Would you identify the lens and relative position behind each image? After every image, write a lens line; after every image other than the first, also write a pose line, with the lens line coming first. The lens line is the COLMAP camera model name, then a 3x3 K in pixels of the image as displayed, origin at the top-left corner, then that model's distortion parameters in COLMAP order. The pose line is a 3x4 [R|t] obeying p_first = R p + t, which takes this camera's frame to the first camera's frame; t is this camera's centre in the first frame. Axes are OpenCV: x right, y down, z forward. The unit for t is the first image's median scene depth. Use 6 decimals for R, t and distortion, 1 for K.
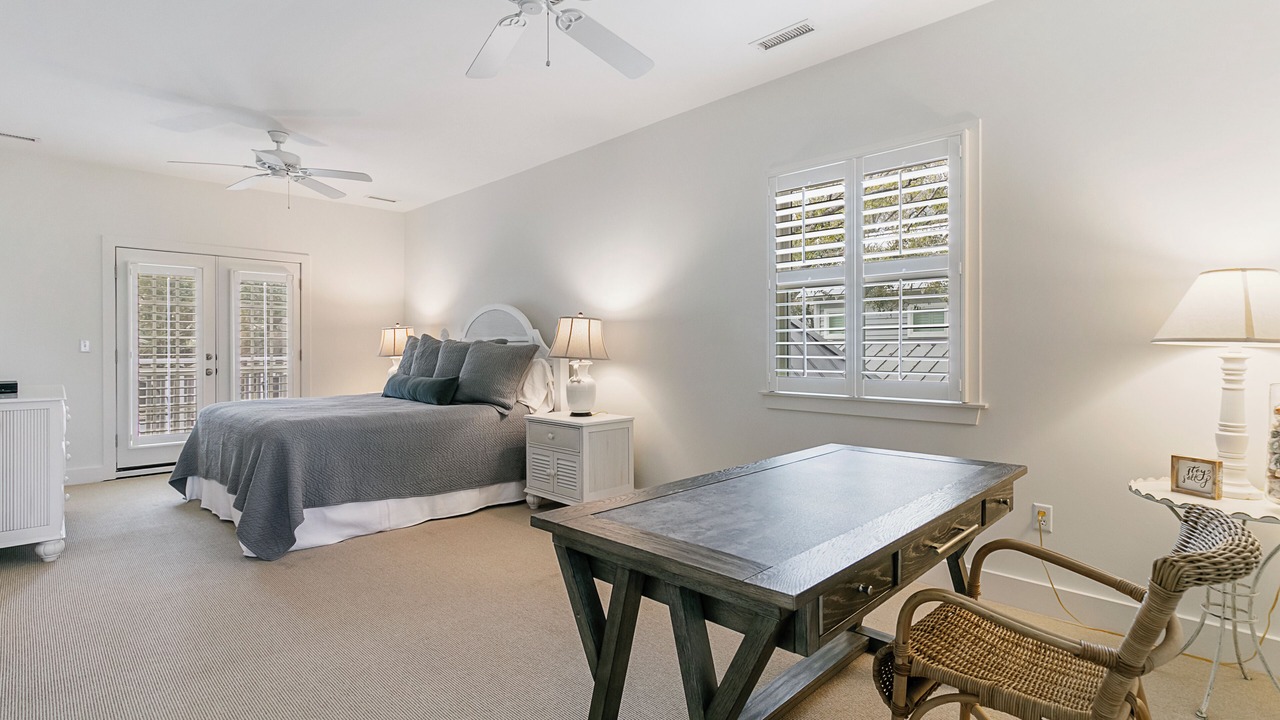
lens RADIAL K [[592.1, 0, 662.4], [0, 592.1, 348.4], [0, 0, 1]] dist [-0.001154, 0.000652]
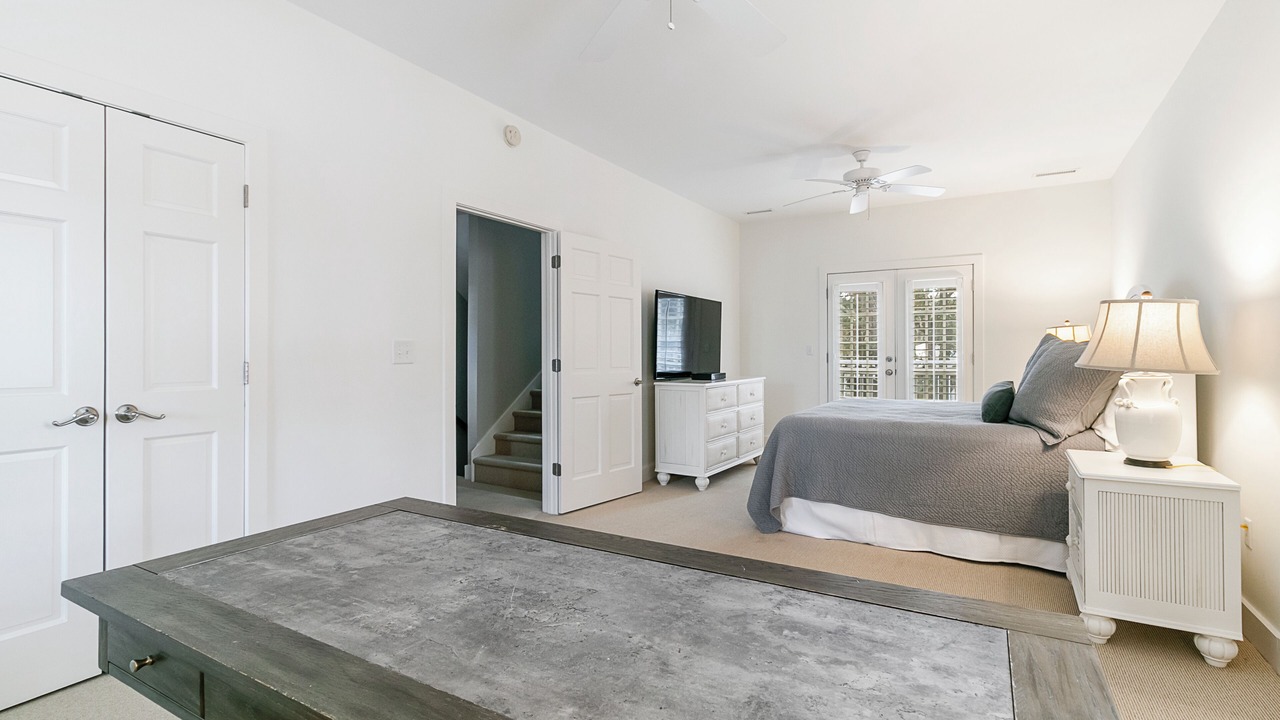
lens RADIAL K [[592.1, 0, 642.1], [0, 592.1, 354.1], [0, 0, 1]] dist [-0.001154, 0.000652]
pose [[0.240892, 0.004294, -0.970543, 0.305876], [0.000853, 0.999989, 0.004636, -0.001233], [0.970552, -0.001945, 0.240885, 0.351778]]
